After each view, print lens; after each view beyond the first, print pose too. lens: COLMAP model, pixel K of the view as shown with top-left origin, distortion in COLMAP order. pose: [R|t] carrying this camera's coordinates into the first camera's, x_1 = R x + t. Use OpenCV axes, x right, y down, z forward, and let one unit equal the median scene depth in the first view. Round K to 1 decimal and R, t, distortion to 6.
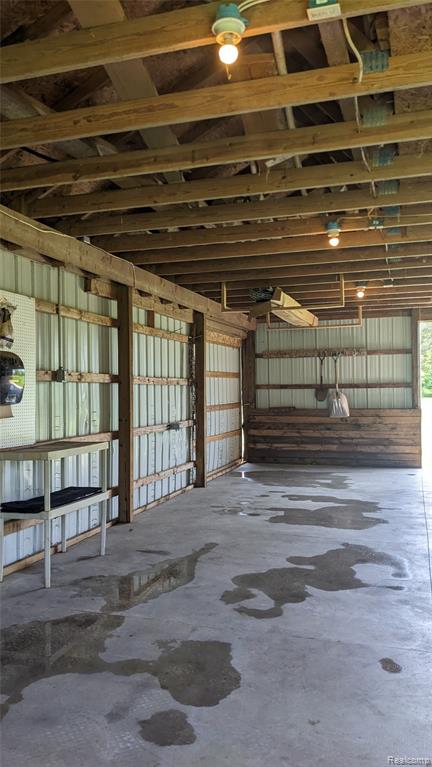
lens RADIAL K [[611.5, 0, 216.0], [0, 611.5, 383.5], [0, 0, 1]] dist [0.050732, 0.000749]
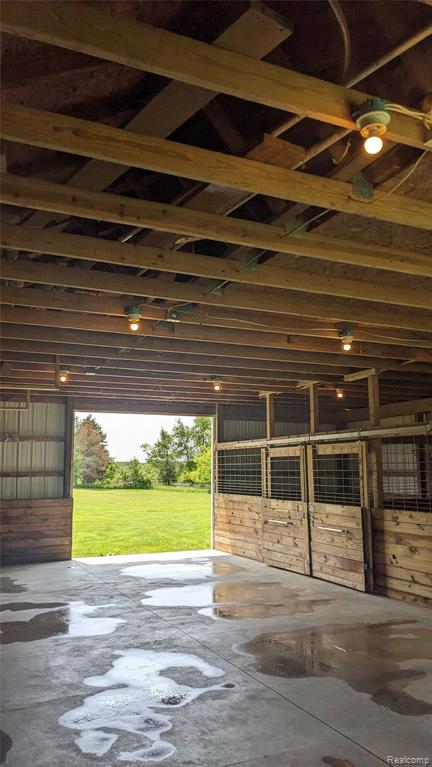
lens RADIAL K [[620.0, 0, 214.4], [0, 620.0, 411.2], [0, 0, 1]] dist [0.037175, -0.002970]
pose [[0.733151, 0.072632, 0.676176, -0.184173], [-0.010132, 0.995337, -0.095928, -0.004258], [-0.679990, 0.063479, 0.730468, 0.109865]]
